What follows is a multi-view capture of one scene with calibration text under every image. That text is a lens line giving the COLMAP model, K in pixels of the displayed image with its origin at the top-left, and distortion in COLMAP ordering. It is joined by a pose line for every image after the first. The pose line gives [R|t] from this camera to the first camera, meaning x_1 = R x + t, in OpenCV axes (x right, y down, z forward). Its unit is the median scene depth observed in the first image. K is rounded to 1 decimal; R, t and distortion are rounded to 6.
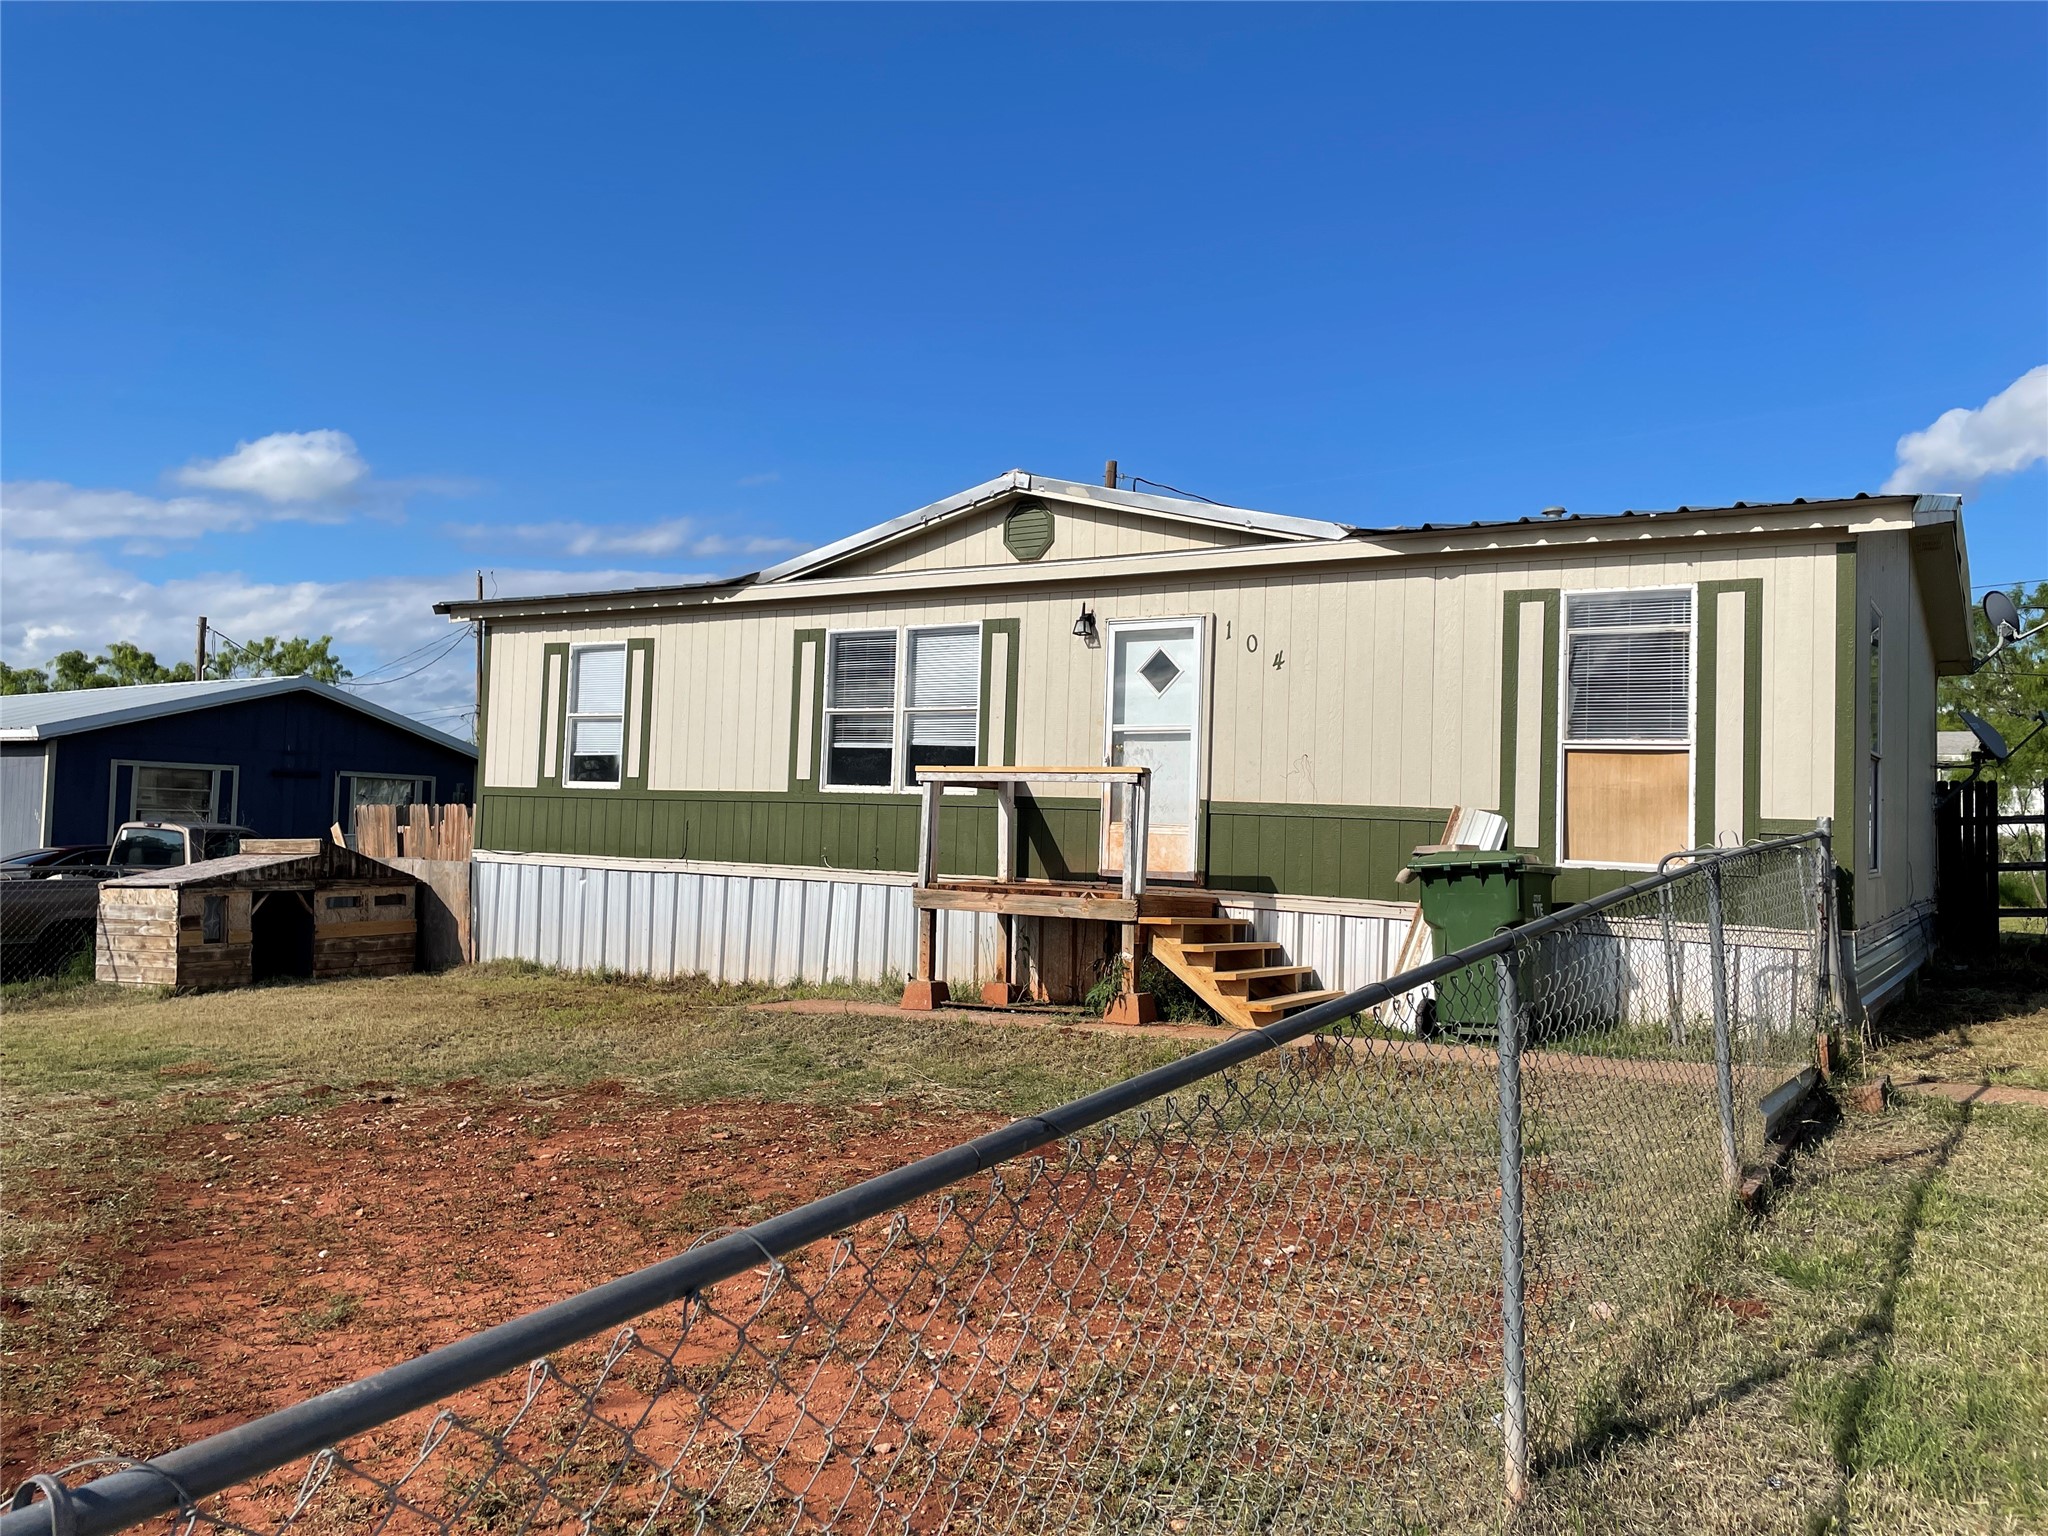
lens RADIAL K [[1536.8, 0, 1023.0], [0, 1536.8, 708.5], [0, 0, 1]] dist [0.064687, -0.003929]
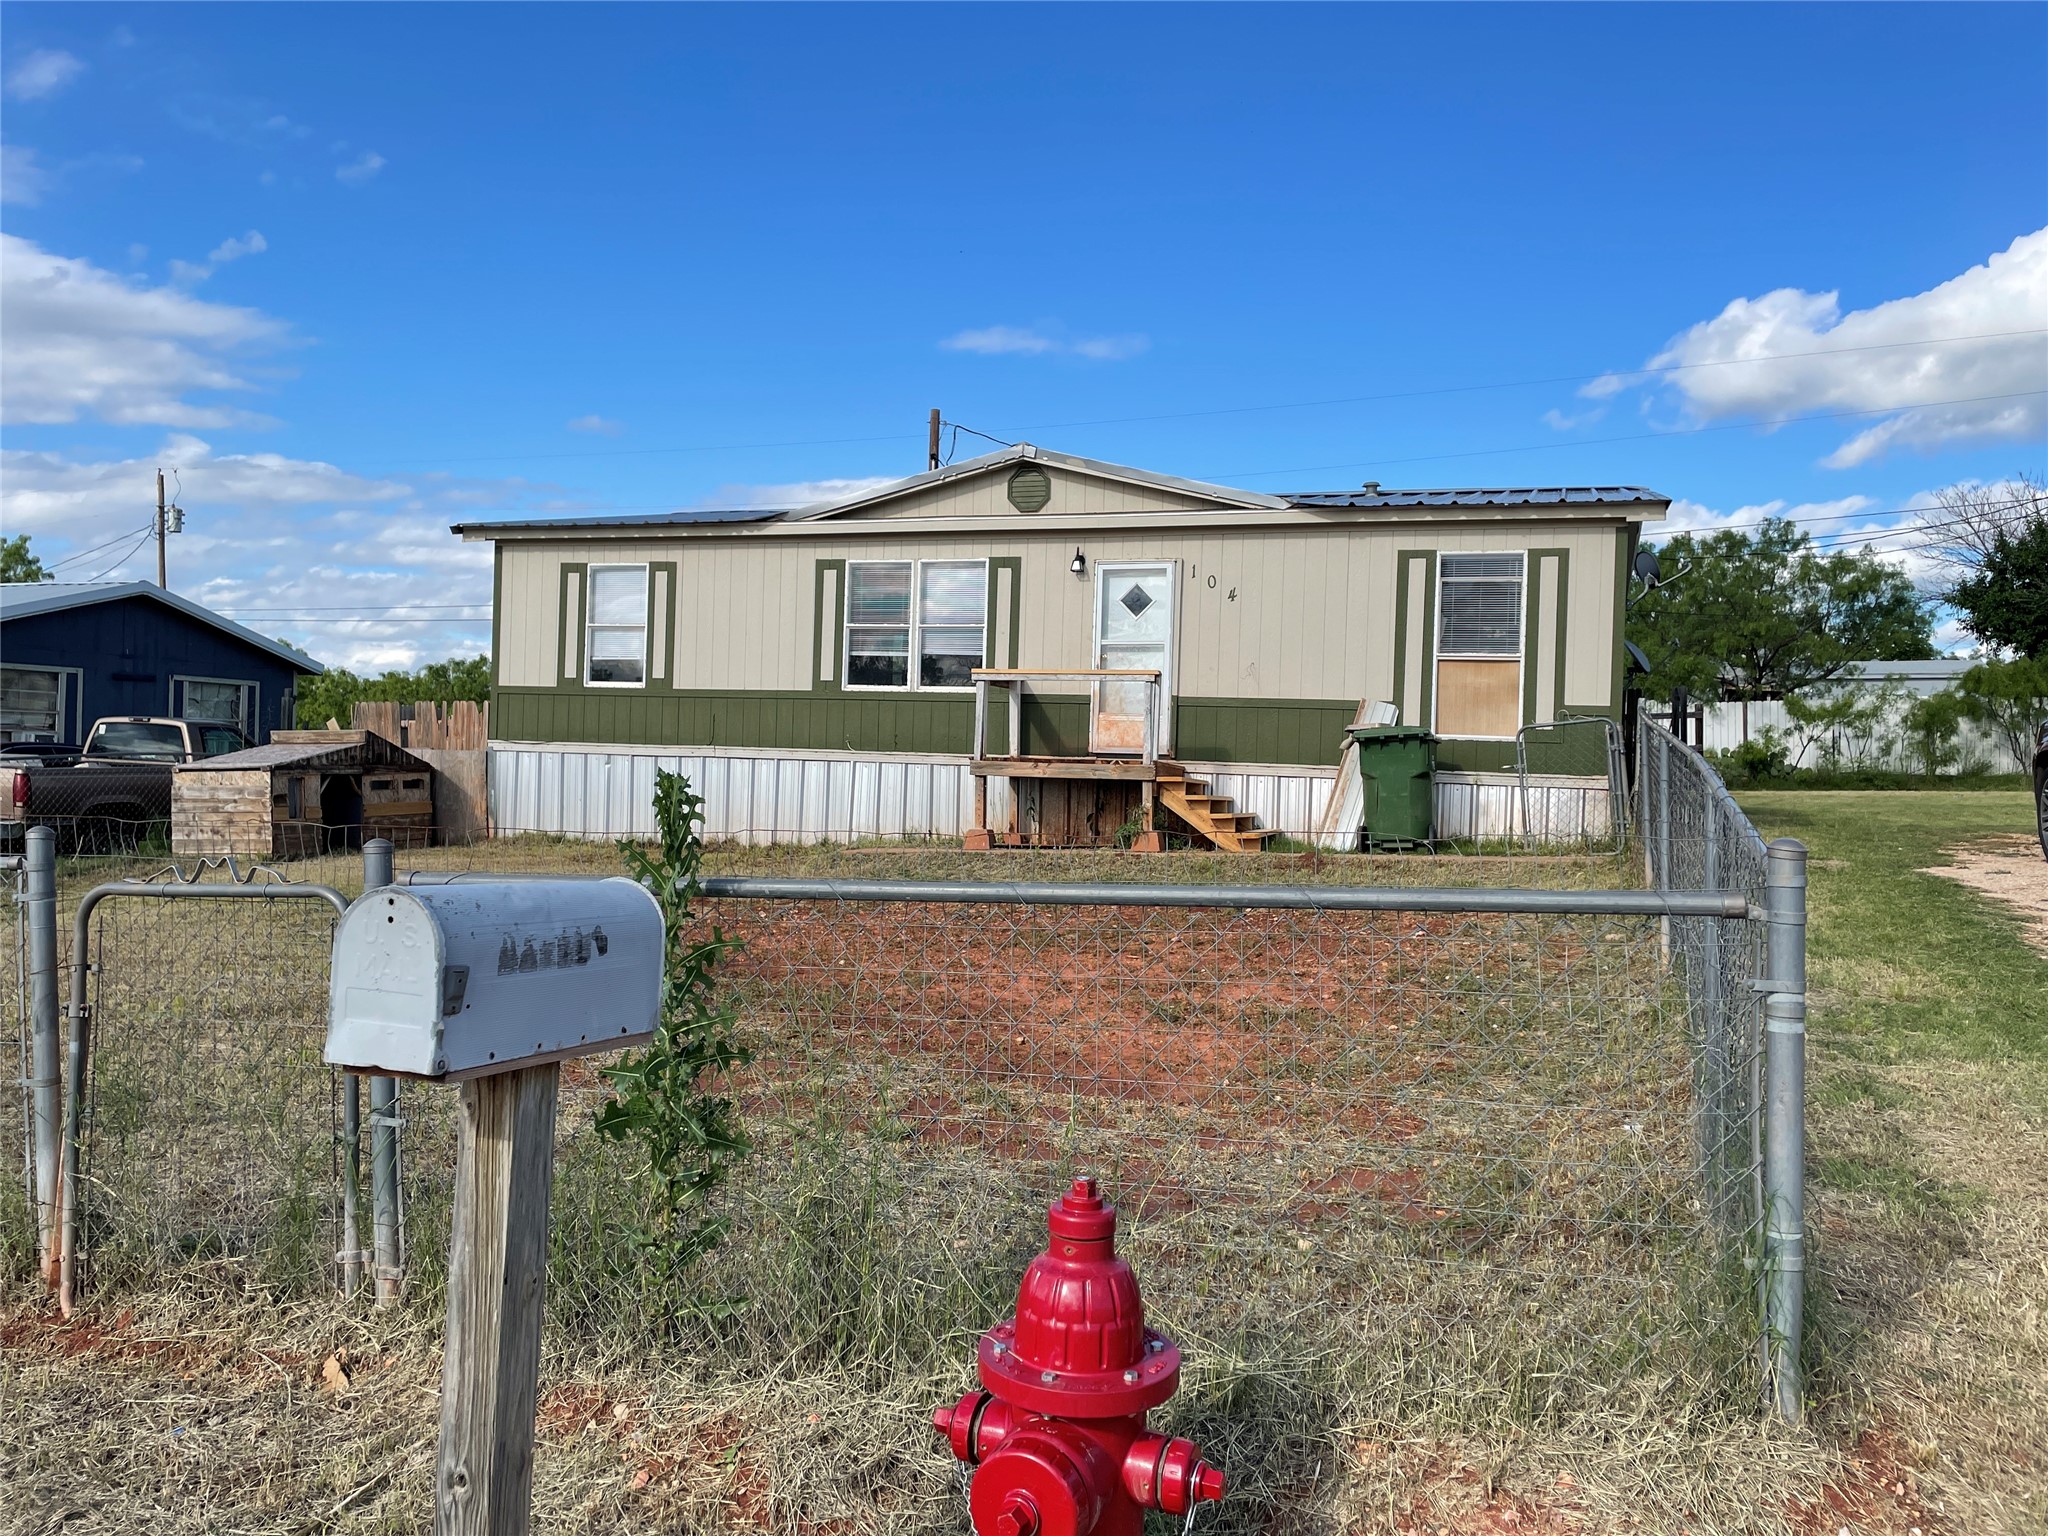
lens RADIAL K [[1536.8, 0, 1023.0], [0, 1536.8, 708.5], [0, 0, 1]] dist [0.064687, -0.003929]
pose [[0.969966, 0.002618, 0.243227, -0.302405], [-0.015392, 0.998599, 0.050634, 0.003396], [-0.242754, -0.052857, 0.968647, -0.256900]]
